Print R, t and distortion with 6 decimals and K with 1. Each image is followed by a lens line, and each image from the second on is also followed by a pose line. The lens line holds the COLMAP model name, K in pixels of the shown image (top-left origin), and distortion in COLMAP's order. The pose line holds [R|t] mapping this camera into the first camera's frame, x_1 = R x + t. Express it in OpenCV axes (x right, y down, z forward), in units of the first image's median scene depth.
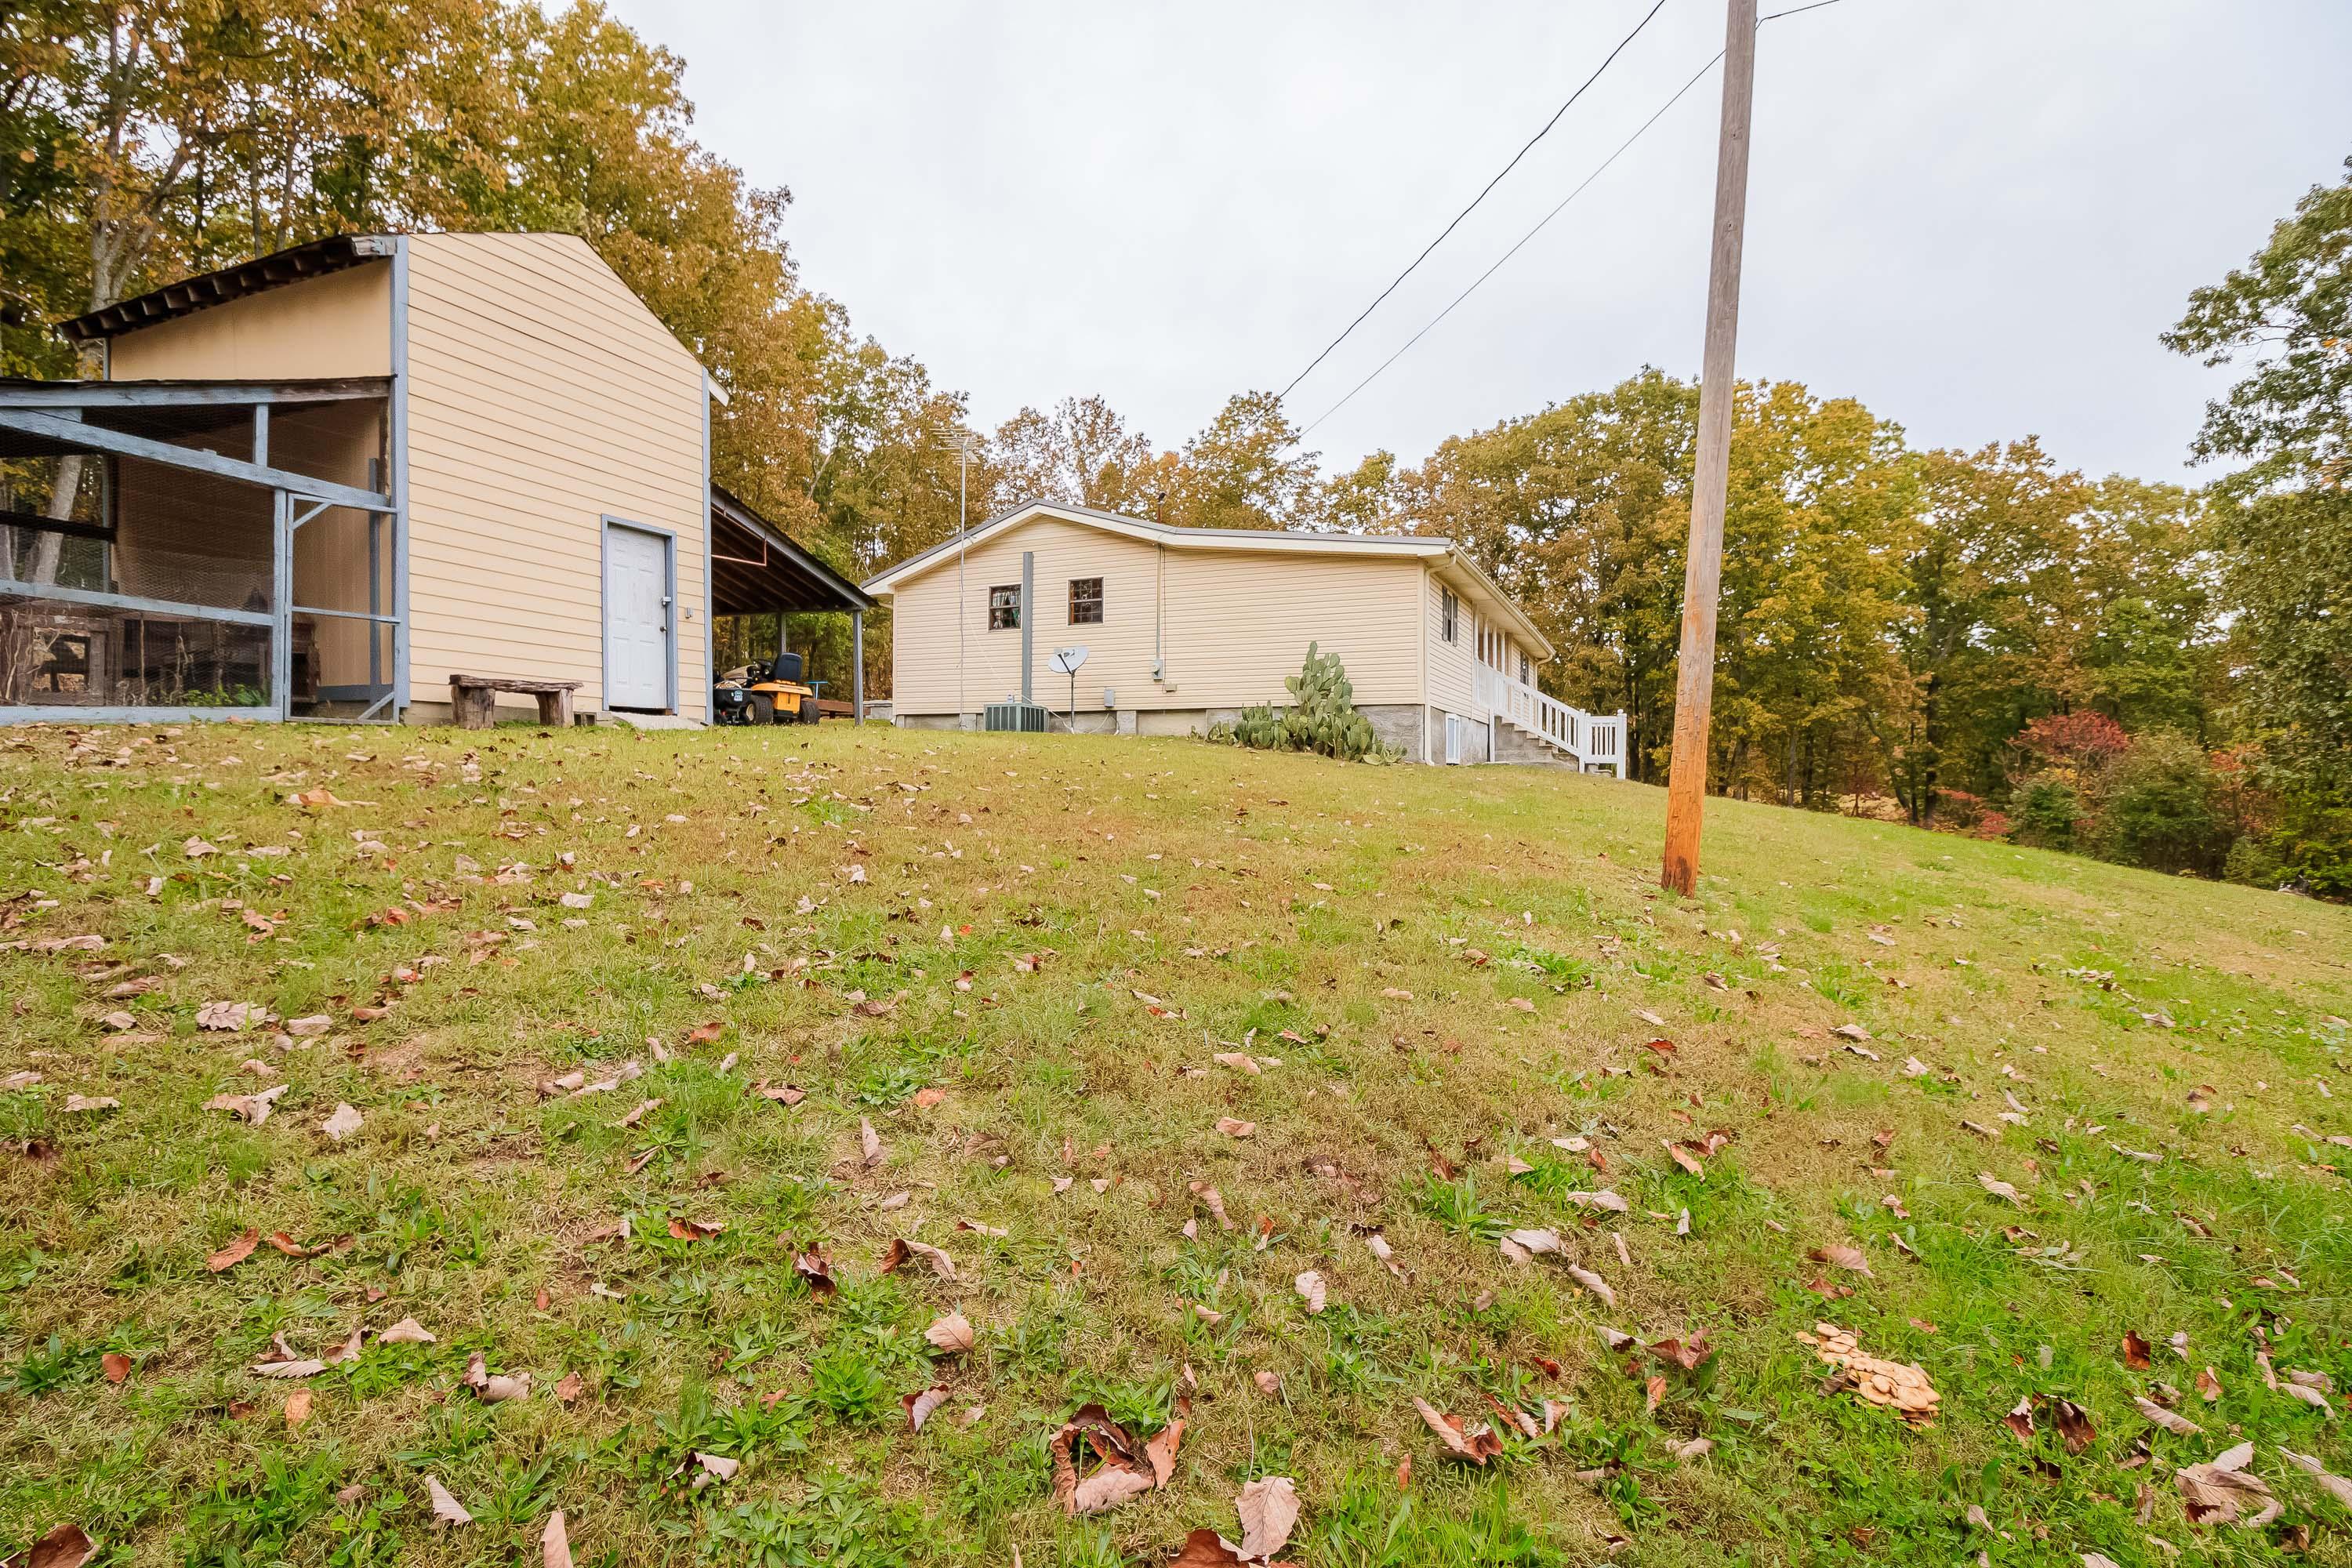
lens RADIAL K [[1122.5, 0, 1176.0], [0, 1122.5, 784.0], [0, 0, 1]] dist [0.000911, -0.014505]
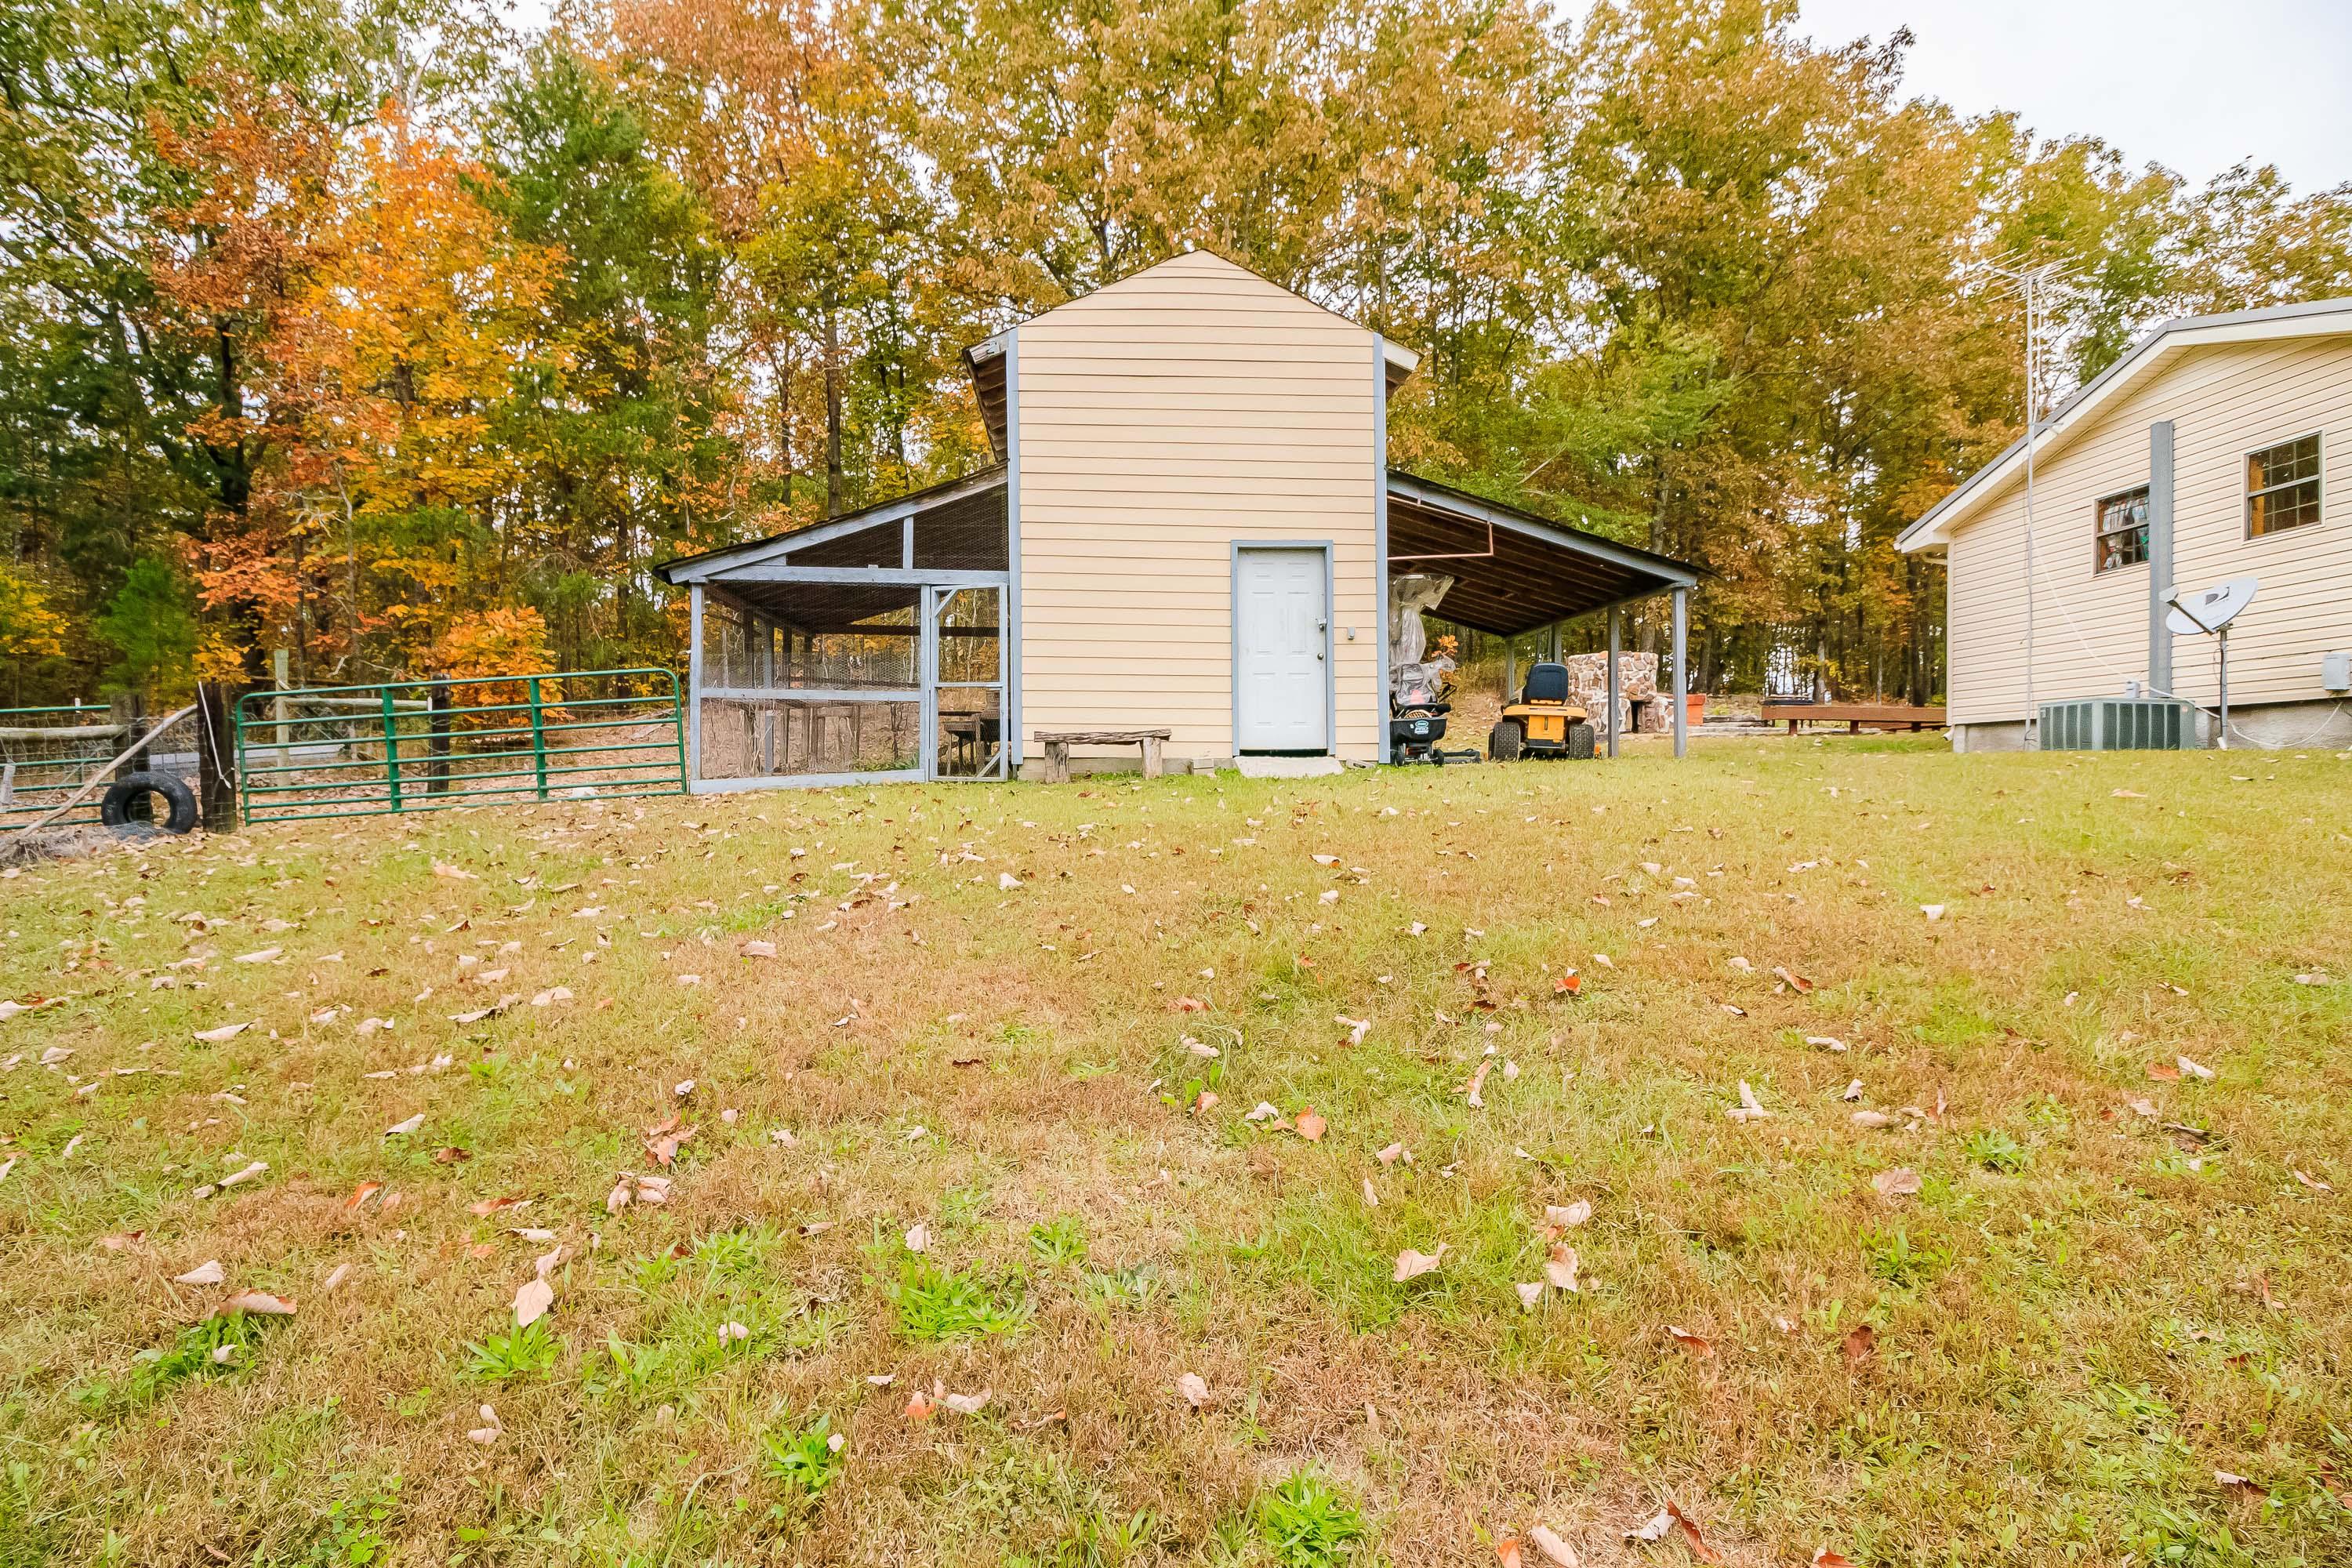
lens RADIAL K [[1115.5, 0, 1085.5], [0, 1115.5, 784.4], [0, 0, 1]] dist [0.001238, -0.012978]
pose [[0.399049, -0.005751, -0.916912, 0.159436], [-0.008620, 0.999913, -0.010023, -0.018671], [0.916889, 0.011904, 0.398965, 0.310096]]
